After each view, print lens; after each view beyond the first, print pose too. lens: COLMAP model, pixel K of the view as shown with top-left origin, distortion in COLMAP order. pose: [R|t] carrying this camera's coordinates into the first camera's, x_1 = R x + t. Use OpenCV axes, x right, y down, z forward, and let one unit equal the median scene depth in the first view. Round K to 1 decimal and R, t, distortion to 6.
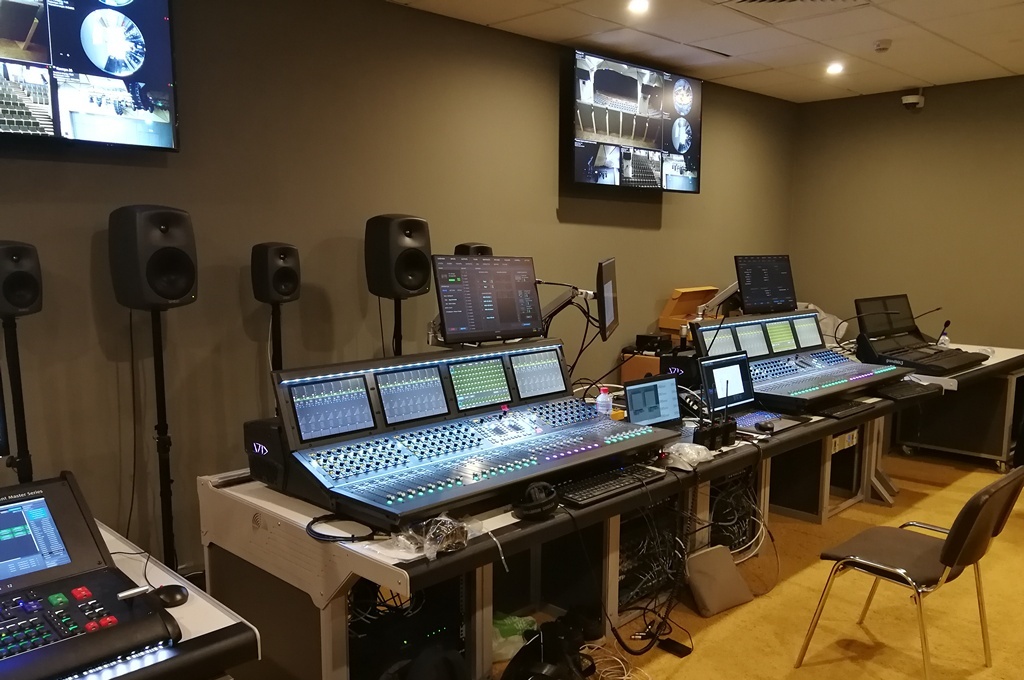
lens RADIAL K [[819.1, 0, 510.2], [0, 819.1, 345.4], [0, 0, 1]] dist [0.028181, -0.009493]
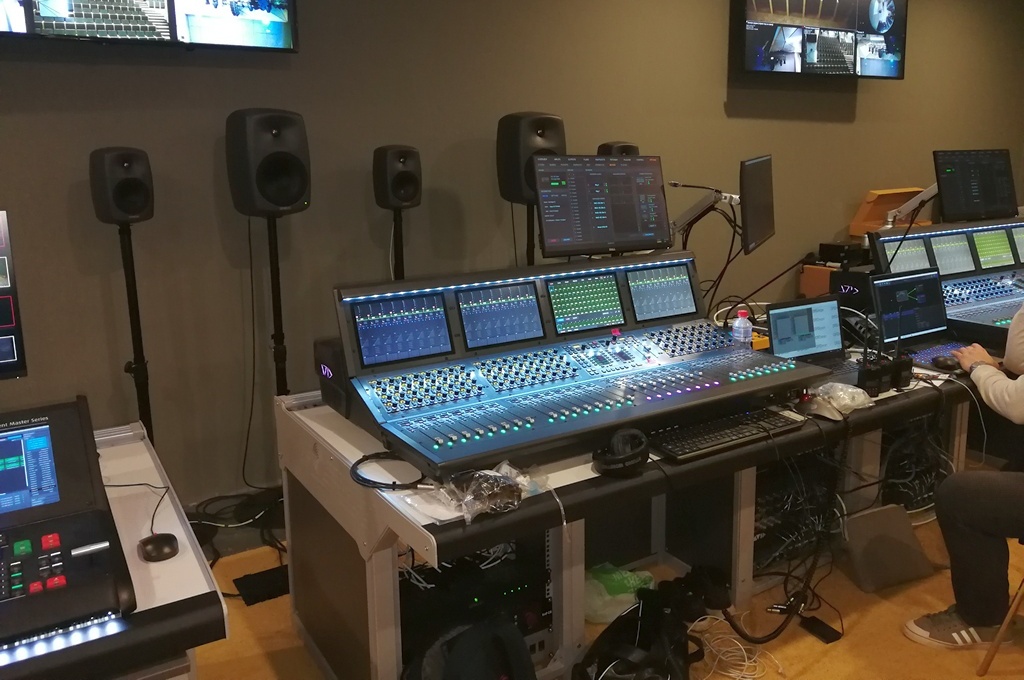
lens RADIAL K [[819.1, 0, 515.1], [0, 819.1, 279.1], [0, 0, 1]] dist [0.028181, -0.009493]
pose [[0.972824, 0.018591, -0.230799, 0.082589], [-0.010236, 0.999250, 0.037343, -0.009613], [0.231320, -0.033966, 0.972285, 0.131346]]
